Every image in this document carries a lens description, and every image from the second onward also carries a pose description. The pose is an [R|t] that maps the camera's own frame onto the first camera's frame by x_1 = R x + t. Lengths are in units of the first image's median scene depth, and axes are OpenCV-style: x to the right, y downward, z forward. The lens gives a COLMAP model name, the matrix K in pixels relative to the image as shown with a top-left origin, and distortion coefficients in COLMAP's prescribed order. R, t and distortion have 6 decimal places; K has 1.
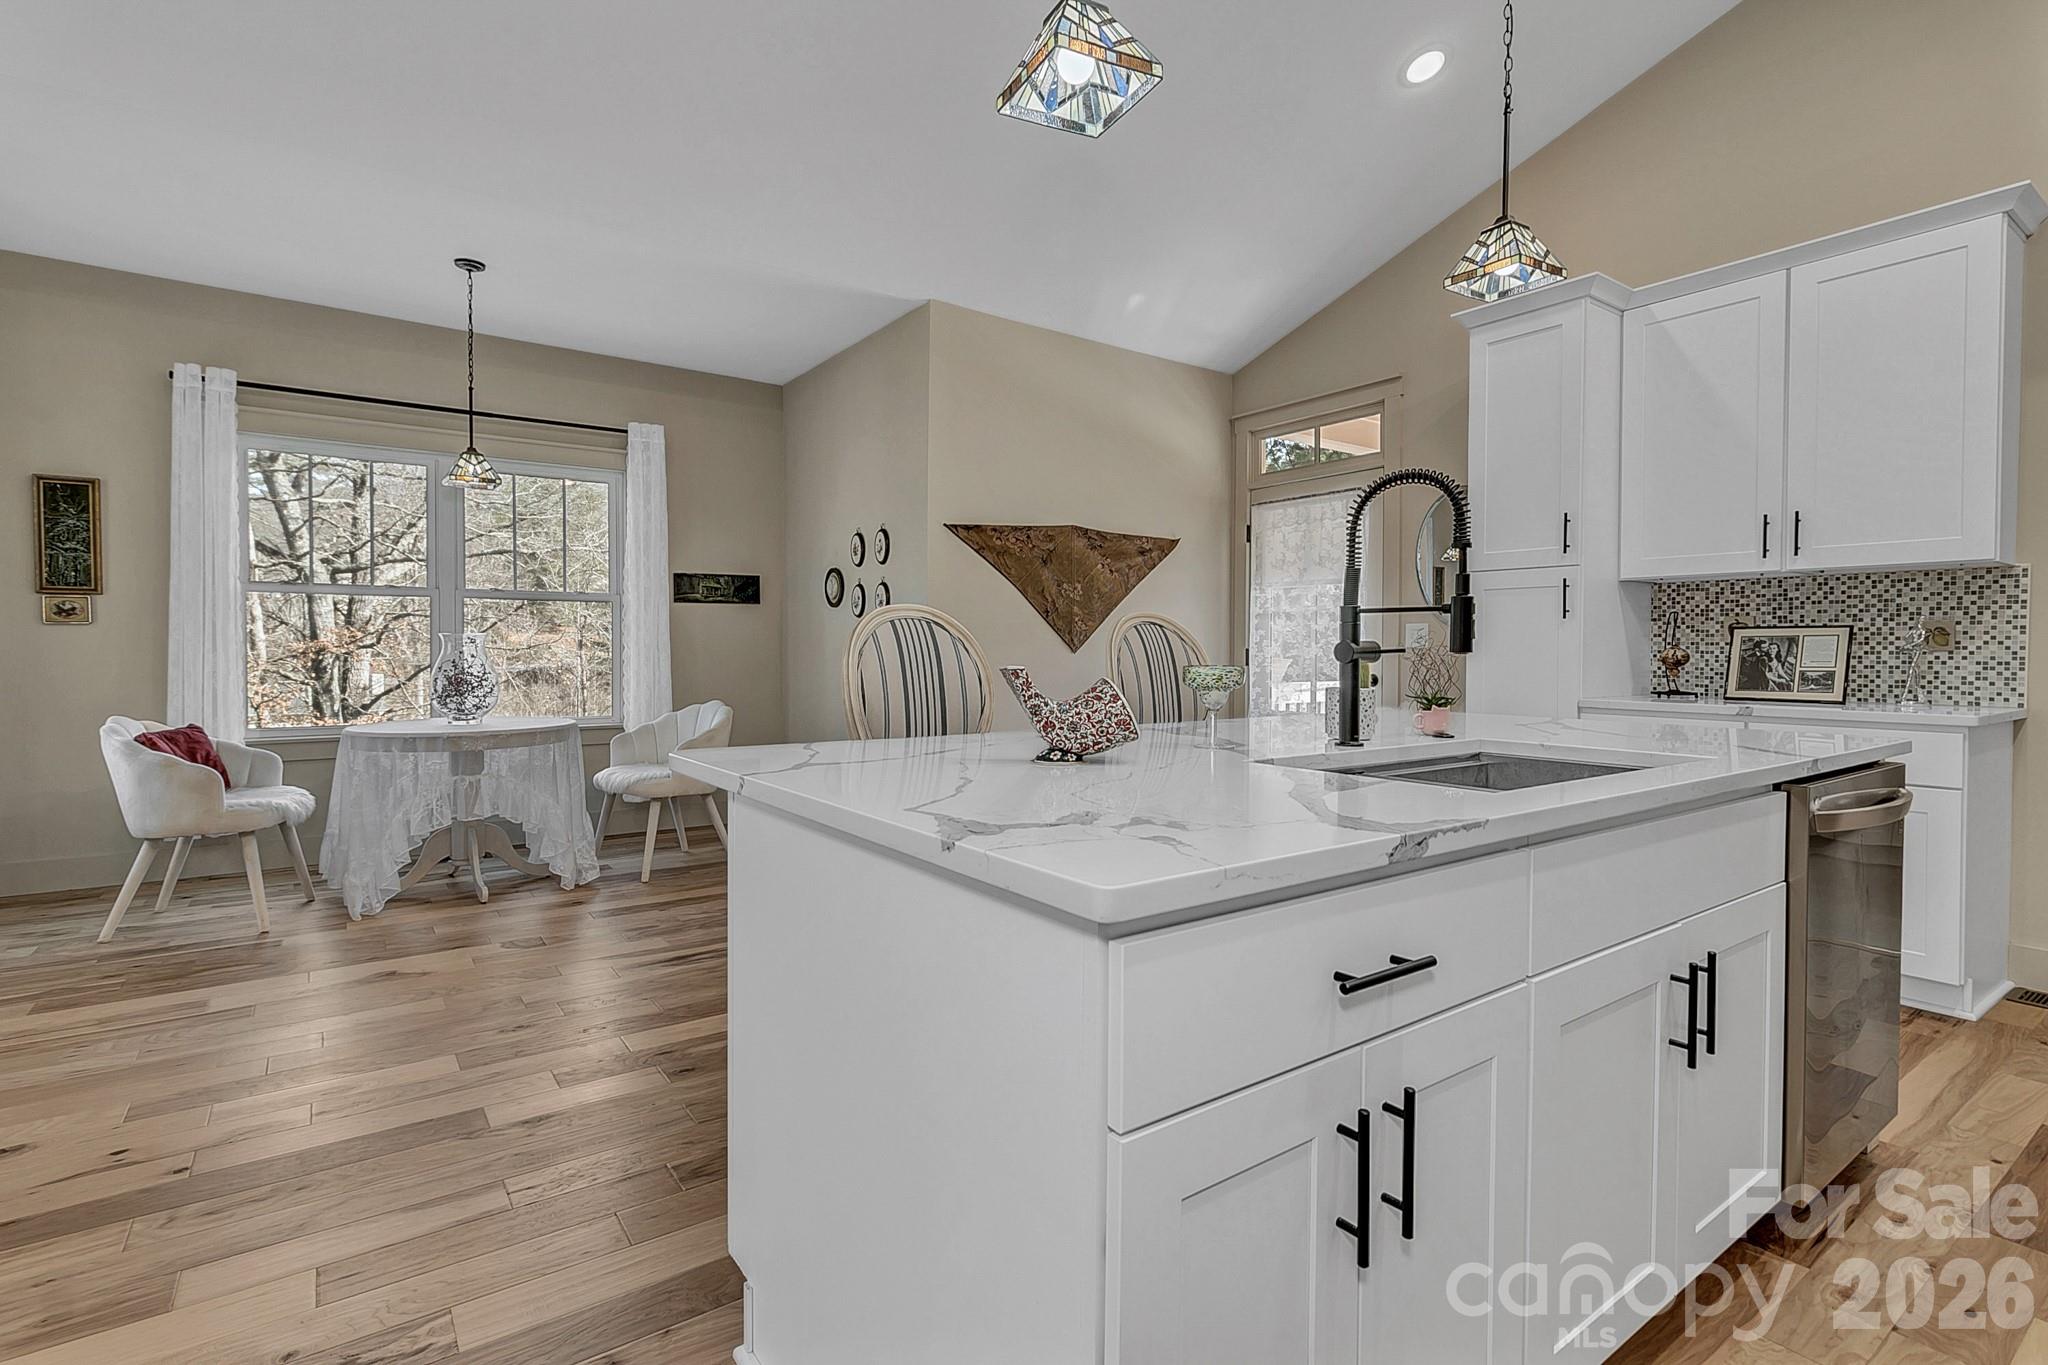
lens RADIAL K [[963.6, 0, 1014.8], [0, 963.6, 666.7], [0, 0, 1]] dist [0.001419, 0.000709]
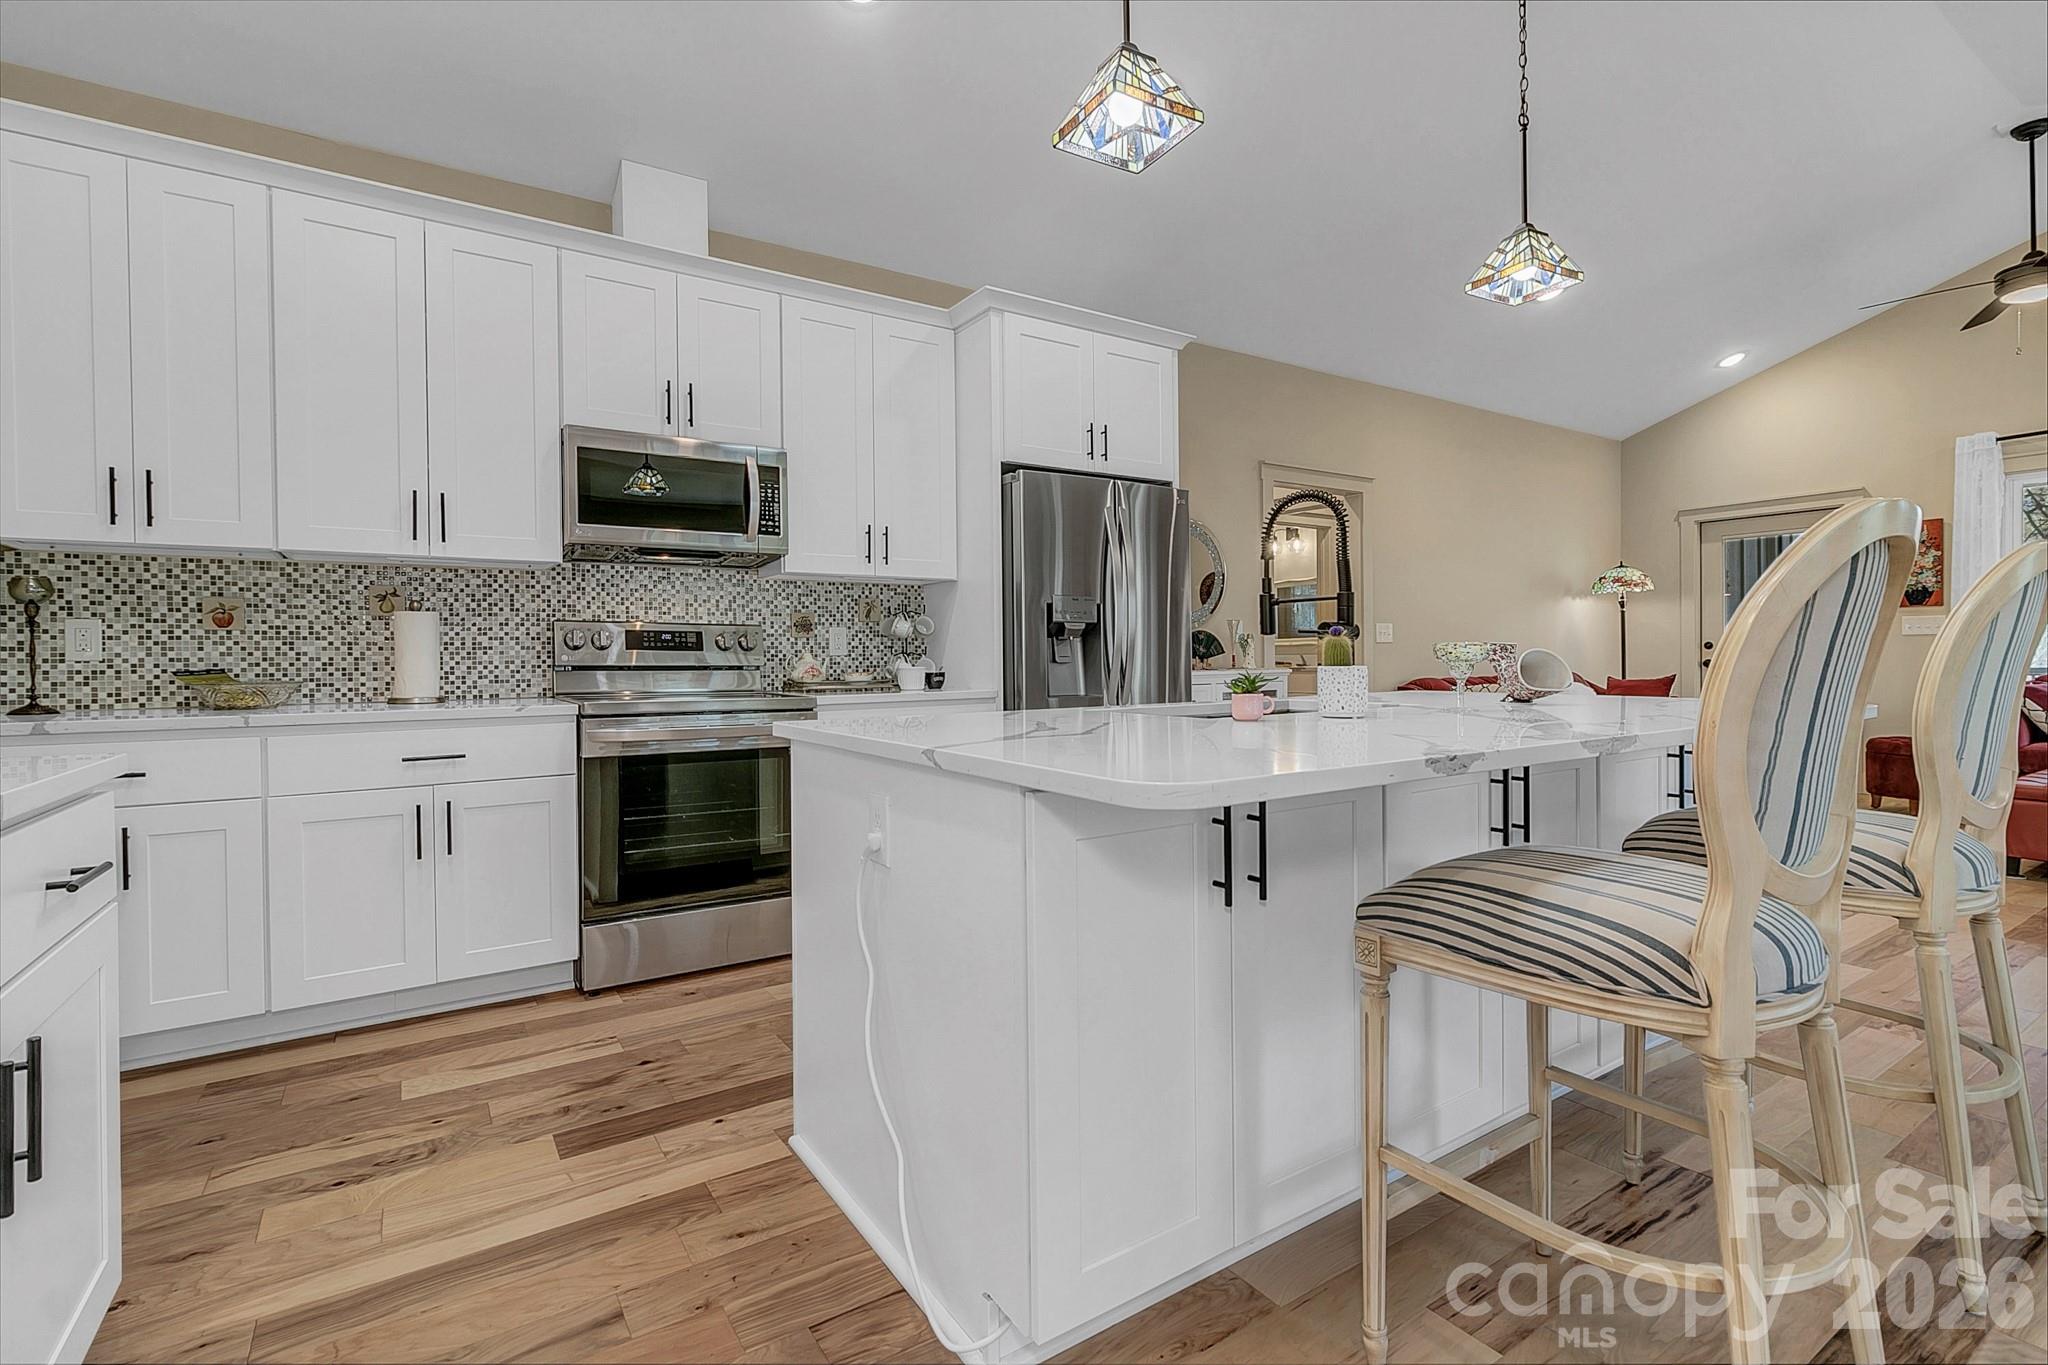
lens RADIAL K [[940.7, 0, 1014.1], [0, 940.7, 665.5], [0, 0, 1]] dist [0.004614, -0.000573]
pose [[-0.999145, 0.006924, 0.040758, 0.341041], [0.008120, 0.999539, 0.029245, -0.005619], [-0.040537, 0.029551, -0.998741, 1.044680]]
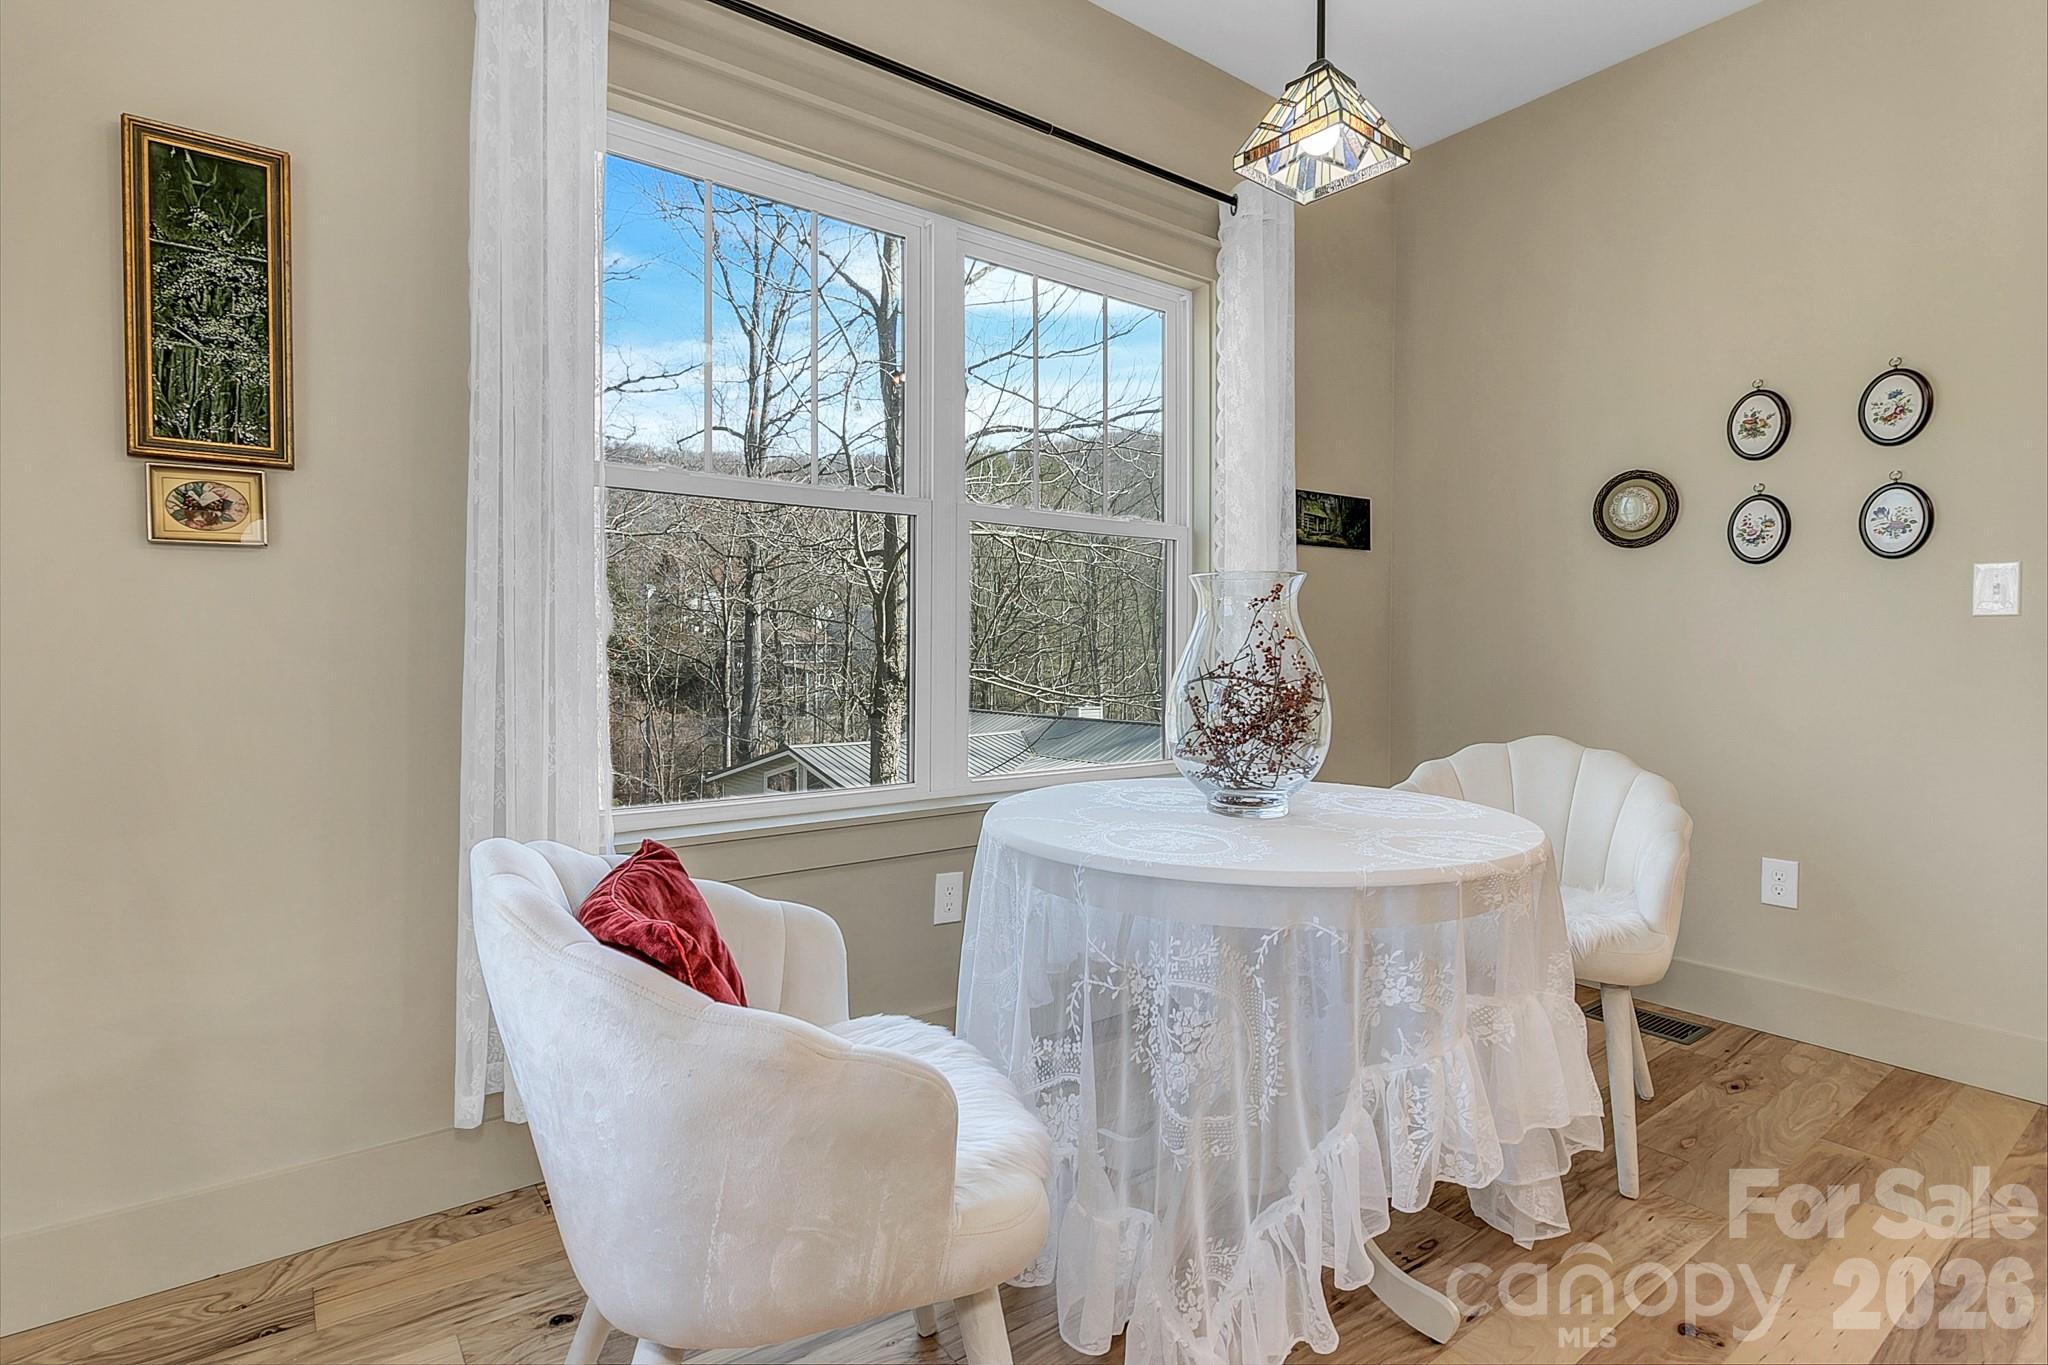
lens RADIAL K [[1001.2, 0, 1017.5], [0, 1001.2, 669.7], [0, 0, 1]] dist [0.001696, 0.000357]
pose [[0.999627, -0.000565, 0.027293, -0.737704], [0.000487, 0.999996, 0.002867, 0.002609], [-0.027295, -0.002853, 0.999623, 0.658140]]
